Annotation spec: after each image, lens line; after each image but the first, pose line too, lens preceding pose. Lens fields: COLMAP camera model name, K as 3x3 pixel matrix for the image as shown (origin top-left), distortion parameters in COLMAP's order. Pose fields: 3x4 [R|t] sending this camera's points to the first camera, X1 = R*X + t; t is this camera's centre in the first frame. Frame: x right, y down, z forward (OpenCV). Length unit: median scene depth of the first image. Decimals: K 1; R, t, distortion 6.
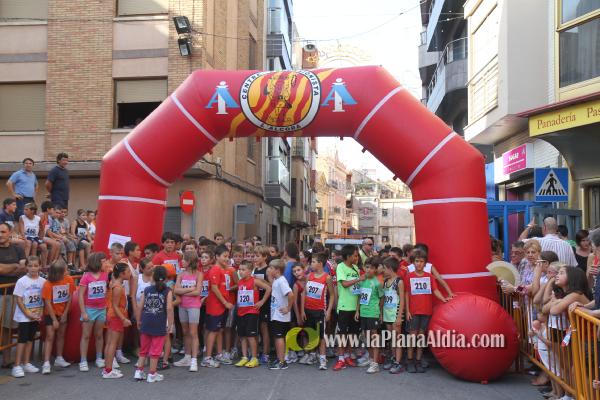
lens RADIAL K [[656.7, 0, 301.8], [0, 656.7, 206.5], [0, 0, 1]] dist [0.039961, 0.036111]
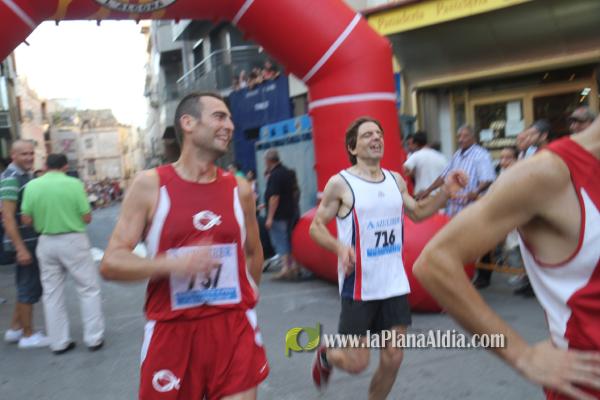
lens RADIAL K [[656.7, 0, 301.8], [0, 656.7, 206.5], [0, 0, 1]] dist [0.039961, 0.036111]
pose [[0.895197, -0.096778, 0.435036, -0.105880], [0.049766, 0.991740, 0.118215, 0.010221], [-0.442884, -0.084175, 0.892619, 0.132172]]
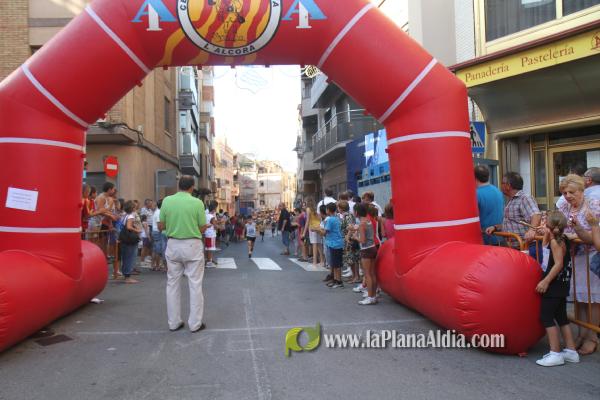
lens RADIAL K [[462.7, 0, 292.8], [0, 462.7, 203.6], [0, 0, 1]] dist [-0.107913, 0.097398]
pose [[0.978834, -0.029827, 0.202473, -0.038627], [0.019948, 0.998517, 0.050657, 0.021030], [-0.203683, -0.045545, 0.977977, 0.222221]]
